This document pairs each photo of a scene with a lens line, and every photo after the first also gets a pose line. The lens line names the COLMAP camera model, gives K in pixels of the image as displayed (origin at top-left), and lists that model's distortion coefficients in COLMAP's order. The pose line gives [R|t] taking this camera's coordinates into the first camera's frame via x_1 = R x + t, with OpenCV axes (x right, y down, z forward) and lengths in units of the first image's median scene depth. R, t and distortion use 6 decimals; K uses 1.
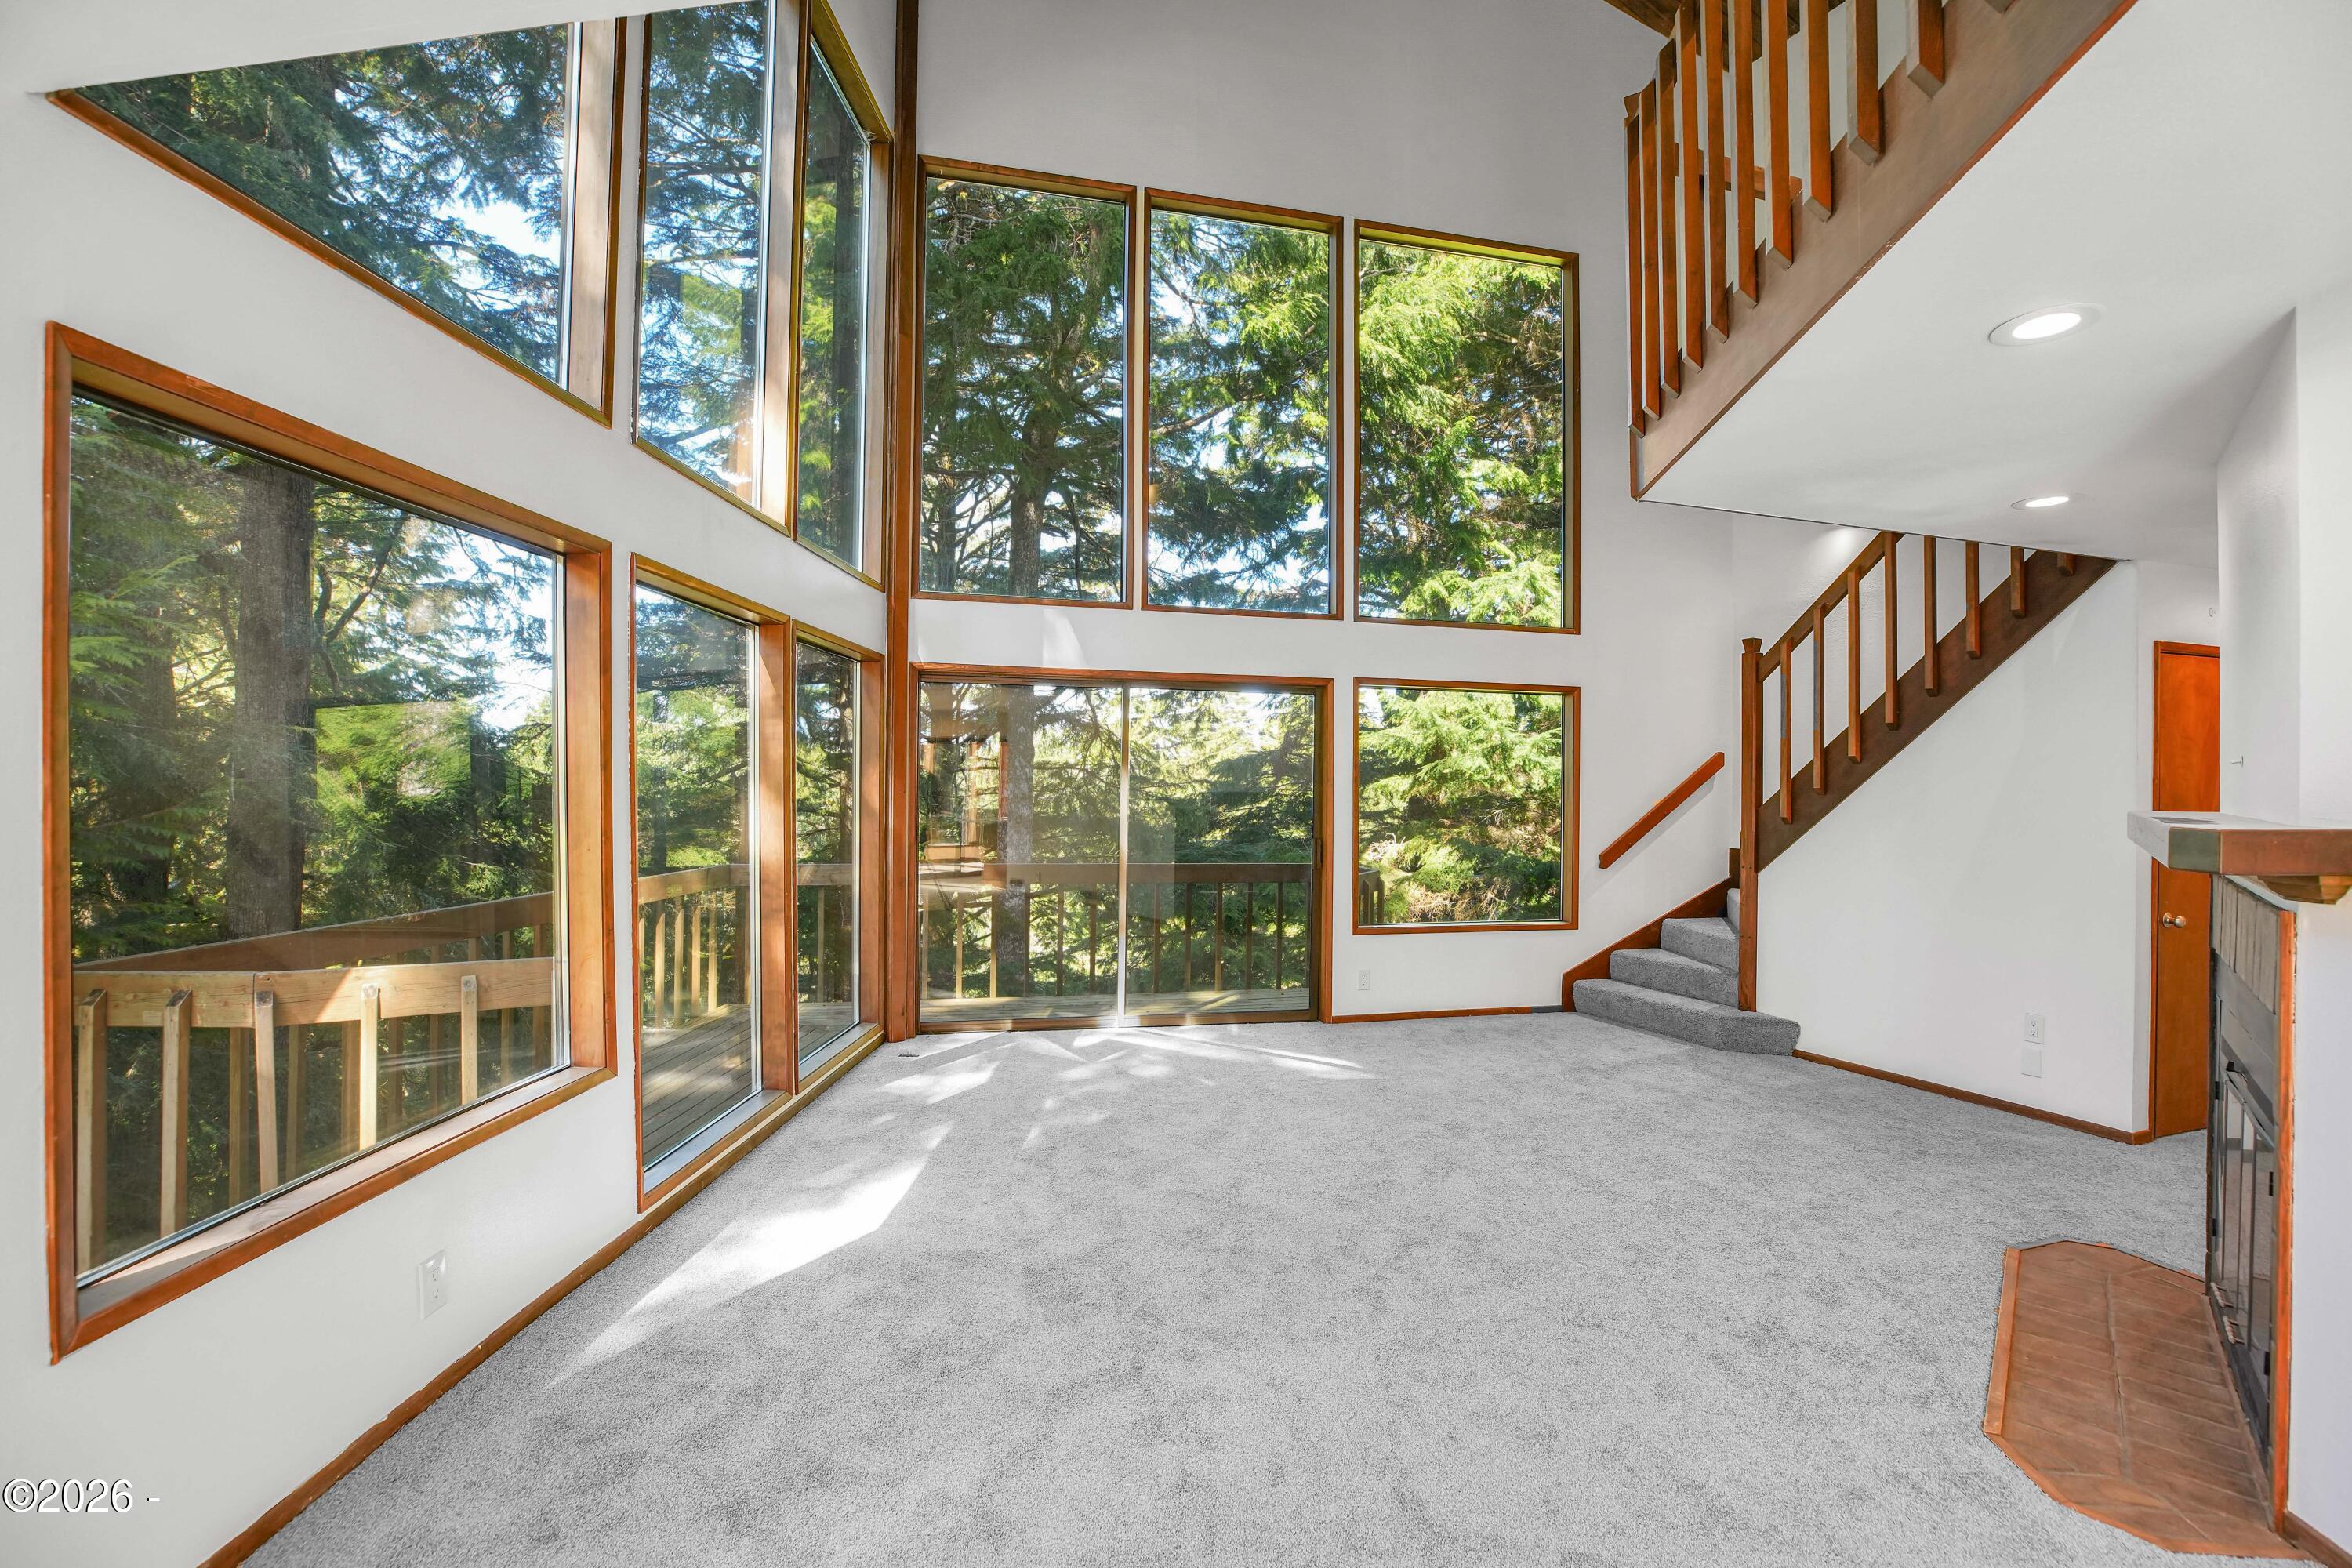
lens RADIAL K [[1098.4, 0, 1185.0], [0, 1098.4, 792.8], [0, 0, 1]] dist [-0.044391, 0.010897]
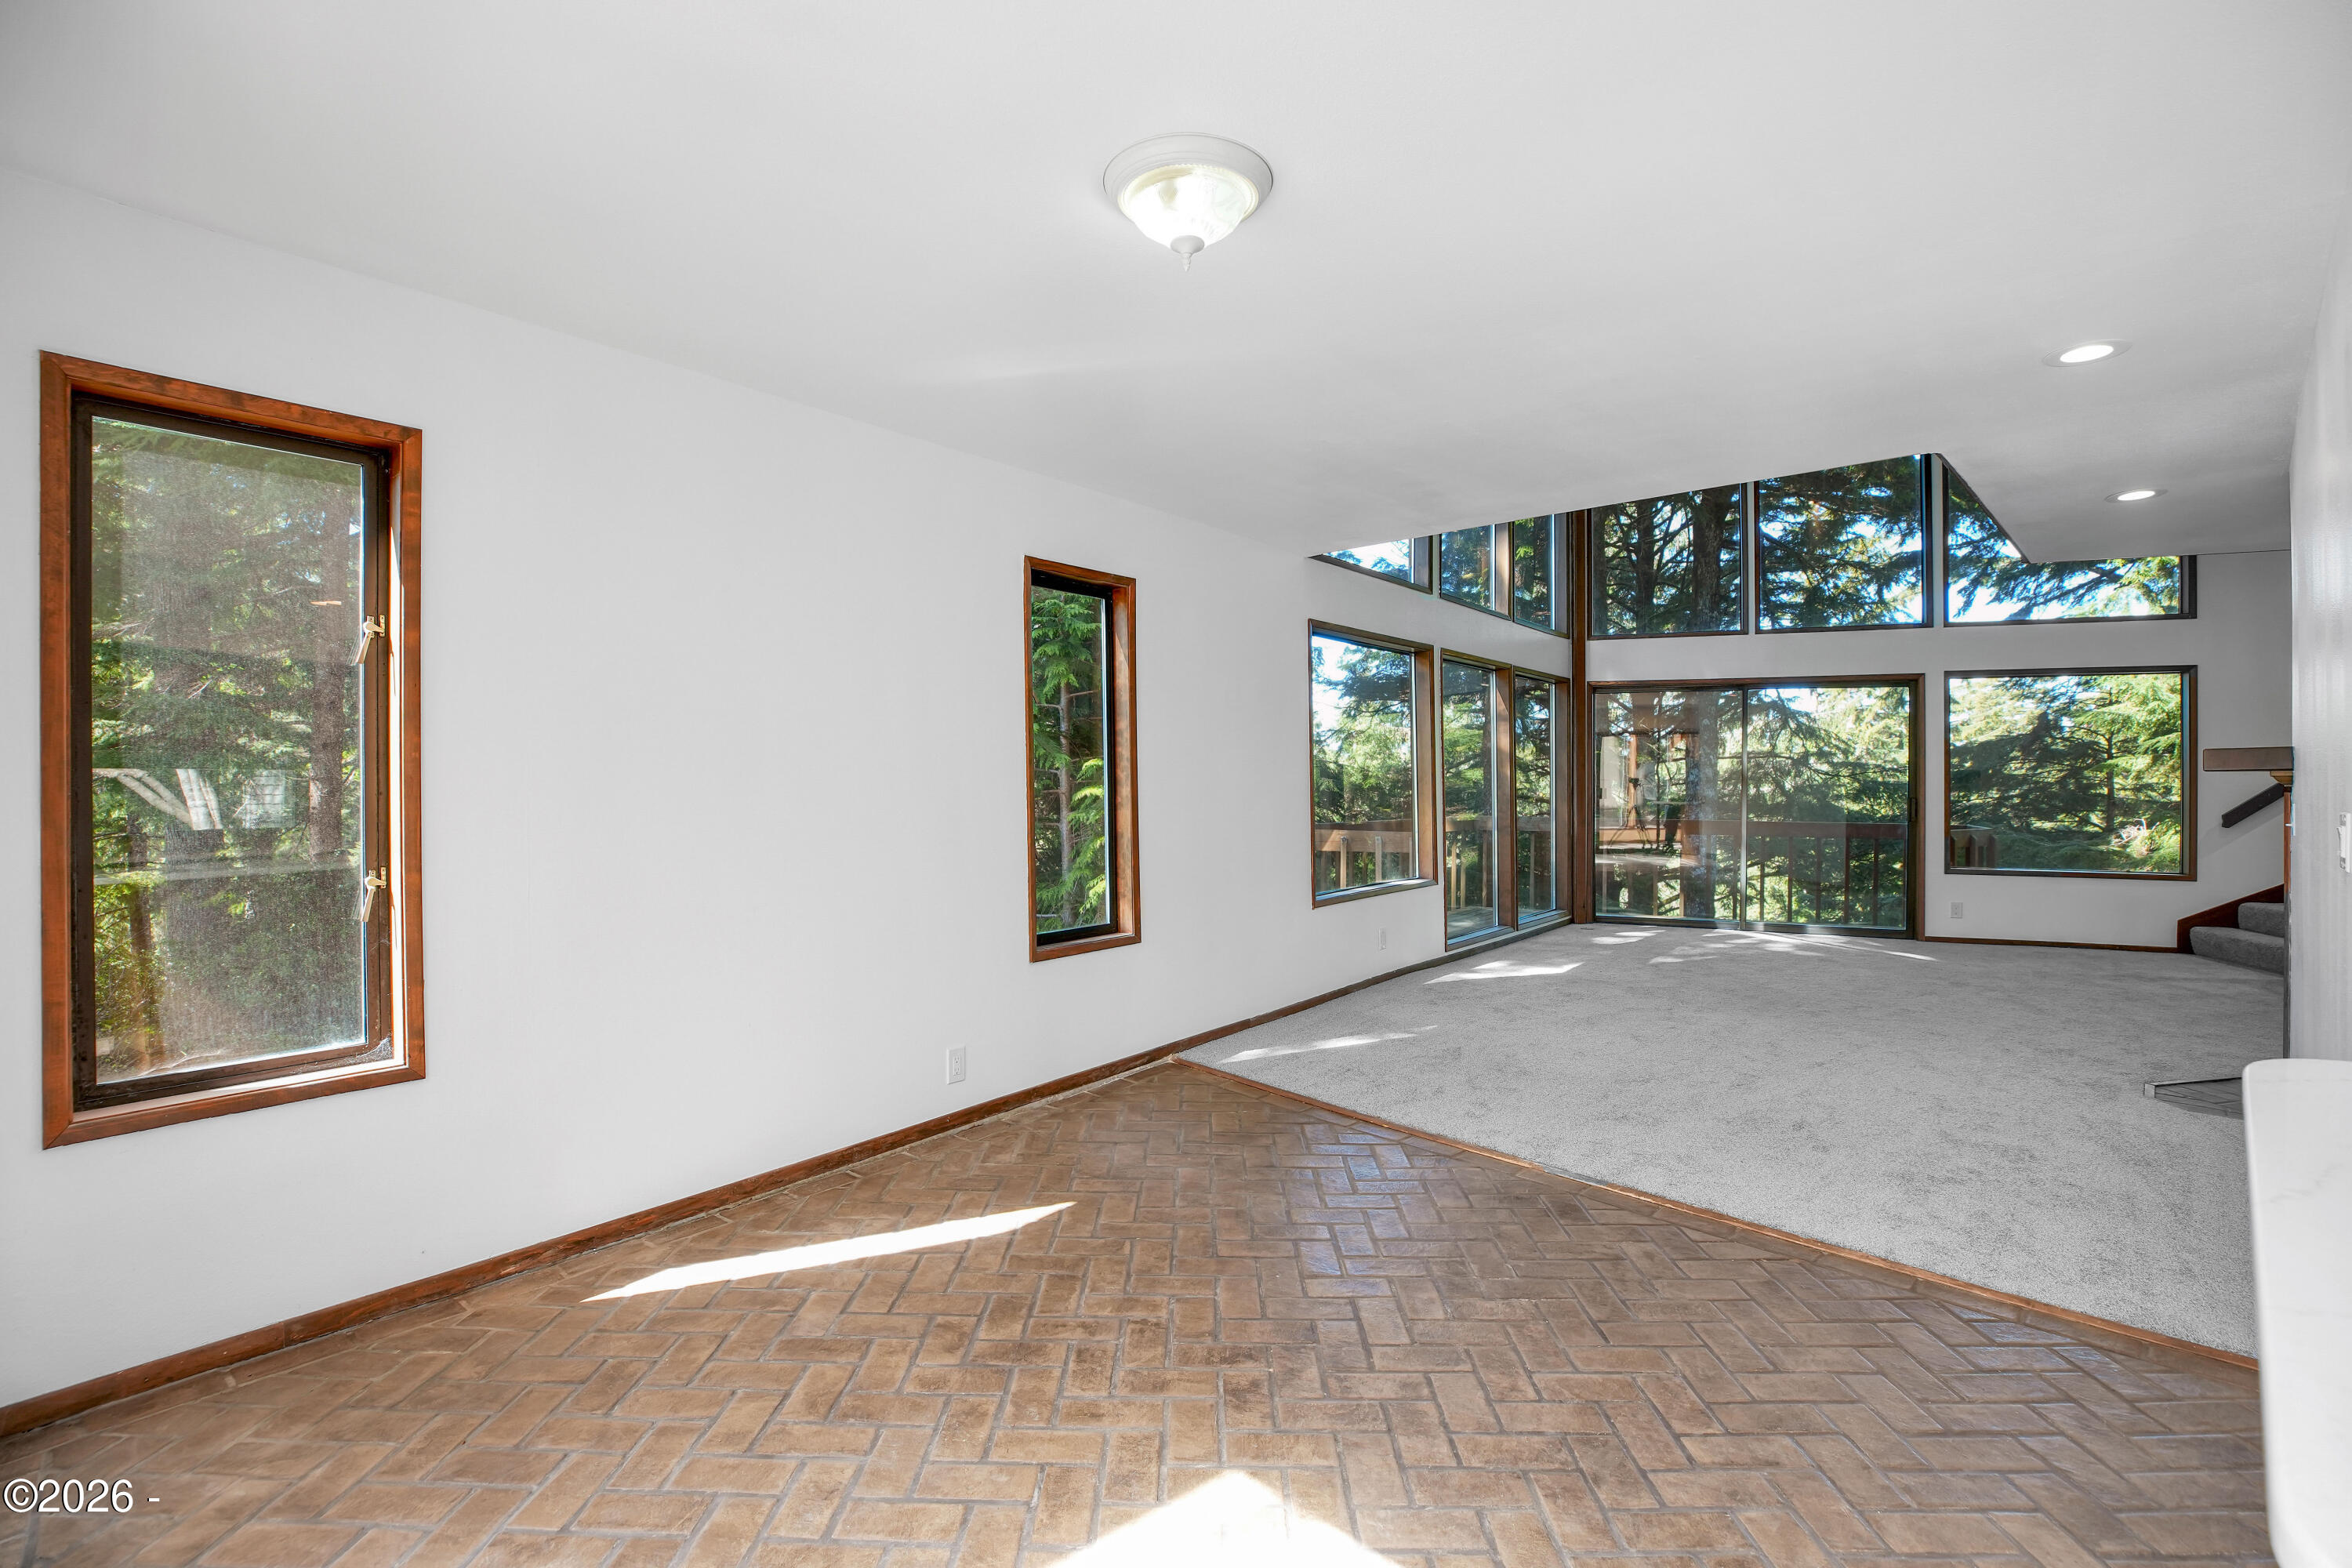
lens RADIAL K [[1098.4, 0, 1185.0], [0, 1098.4, 792.8], [0, 0, 1]] dist [-0.044391, 0.010897]
pose [[0.807442, -0.005075, -0.589925, 0.182944], [0.005176, 0.999985, -0.001518, 0.034151], [0.589924, -0.001828, 0.807456, -0.534611]]
